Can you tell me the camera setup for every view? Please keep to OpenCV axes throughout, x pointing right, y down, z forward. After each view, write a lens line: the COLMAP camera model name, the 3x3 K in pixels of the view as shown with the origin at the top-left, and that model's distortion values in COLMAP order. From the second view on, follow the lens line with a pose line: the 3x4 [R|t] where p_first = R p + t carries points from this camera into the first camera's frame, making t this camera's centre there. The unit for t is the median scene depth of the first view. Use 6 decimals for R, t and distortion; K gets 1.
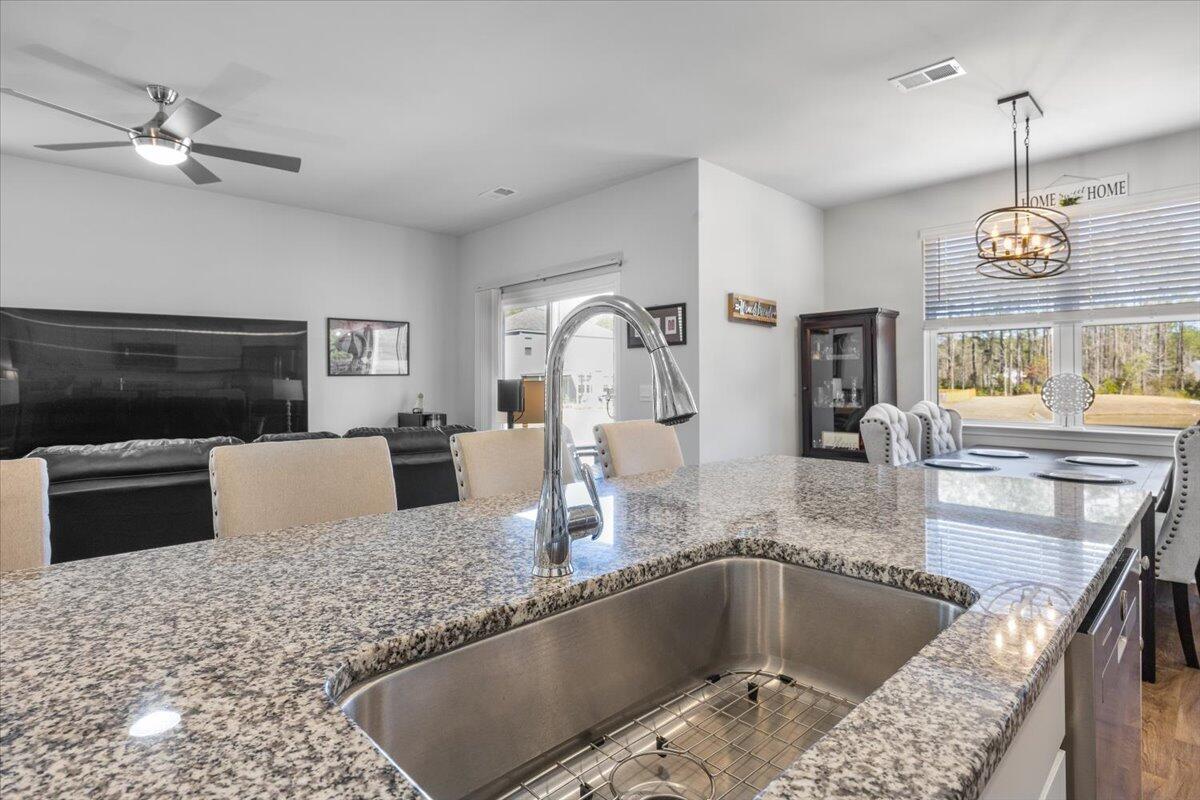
lens RADIAL K [[600.9, 0, 596.6], [0, 600.9, 369.0], [0, 0, 1]] dist [-0.003269, -0.000853]
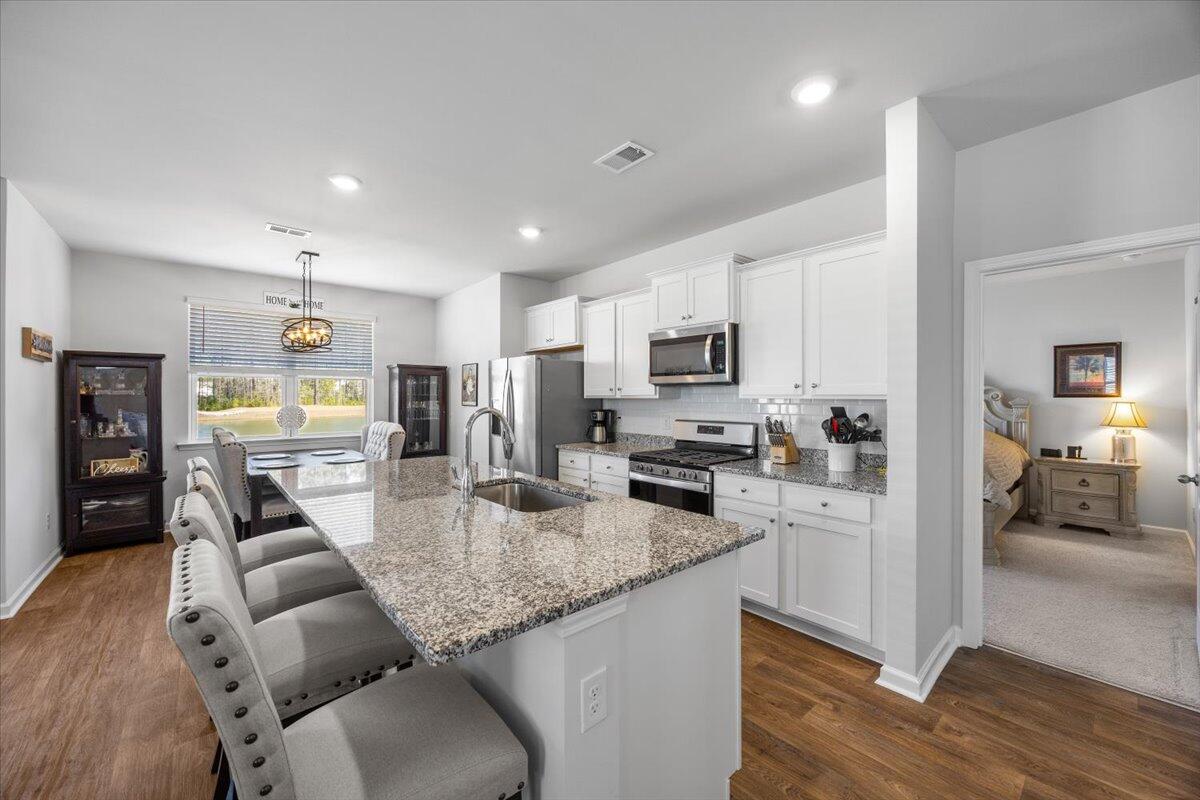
lens RADIAL K [[467.0, 0, 600.0], [0, 467.0, 400.0], [0, 0, 1]] dist [-0.001461, -0.000150]
pose [[0.052103, -0.007308, 0.998615, -0.475409], [-0.023233, 0.999694, 0.008528, -0.038791], [-0.998371, -0.023645, 0.051917, 0.047108]]
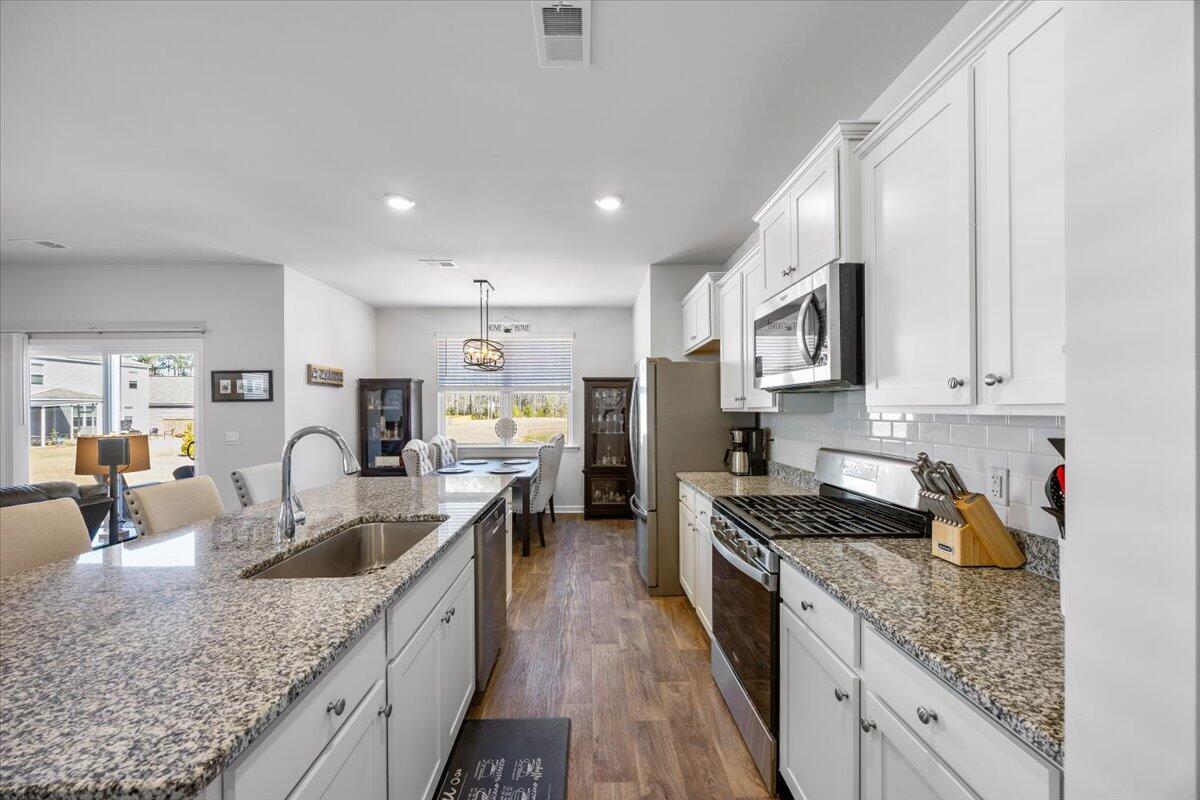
lens RADIAL K [[465.0, 0, 599.2], [0, 465.0, 412.2], [0, 0, 1]] dist [-0.000890, 0.000093]
pose [[0.674403, -0.007917, 0.738321, -0.124154], [-0.011588, 0.999706, 0.021304, -0.046330], [-0.738272, -0.022923, 0.674113, -0.236027]]
